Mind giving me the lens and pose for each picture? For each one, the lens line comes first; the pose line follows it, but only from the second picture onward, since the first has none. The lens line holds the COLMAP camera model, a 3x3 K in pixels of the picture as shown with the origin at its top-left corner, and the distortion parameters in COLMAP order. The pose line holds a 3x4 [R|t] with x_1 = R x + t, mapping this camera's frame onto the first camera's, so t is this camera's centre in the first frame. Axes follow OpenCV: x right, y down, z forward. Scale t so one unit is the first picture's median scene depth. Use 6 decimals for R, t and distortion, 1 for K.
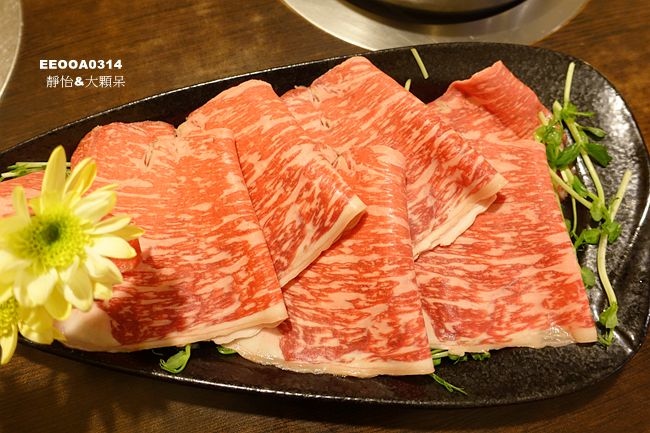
lens RADIAL K [[485.0, 0, 310.4], [0, 485.0, 216.0], [0, 0, 1]] dist [0.024597, 0.006062]
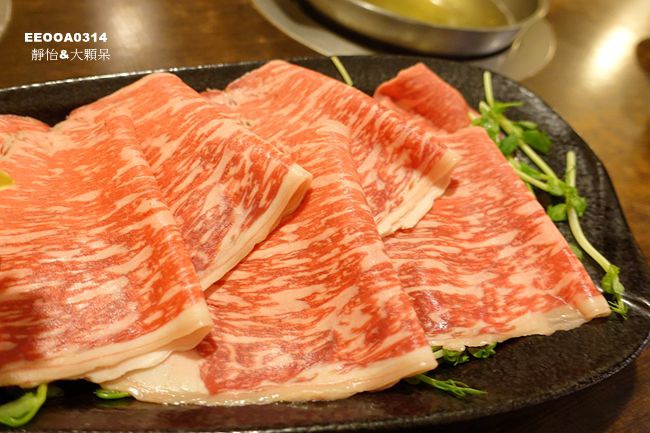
lens RADIAL K [[485.0, 0, 310.4], [0, 485.0, 216.0], [0, 0, 1]] dist [0.024597, 0.006062]
pose [[0.969078, -0.006195, 0.246676, -0.079661], [0.102734, 0.919052, -0.380512, 0.331760], [-0.224351, 0.394088, 0.891270, 0.305013]]
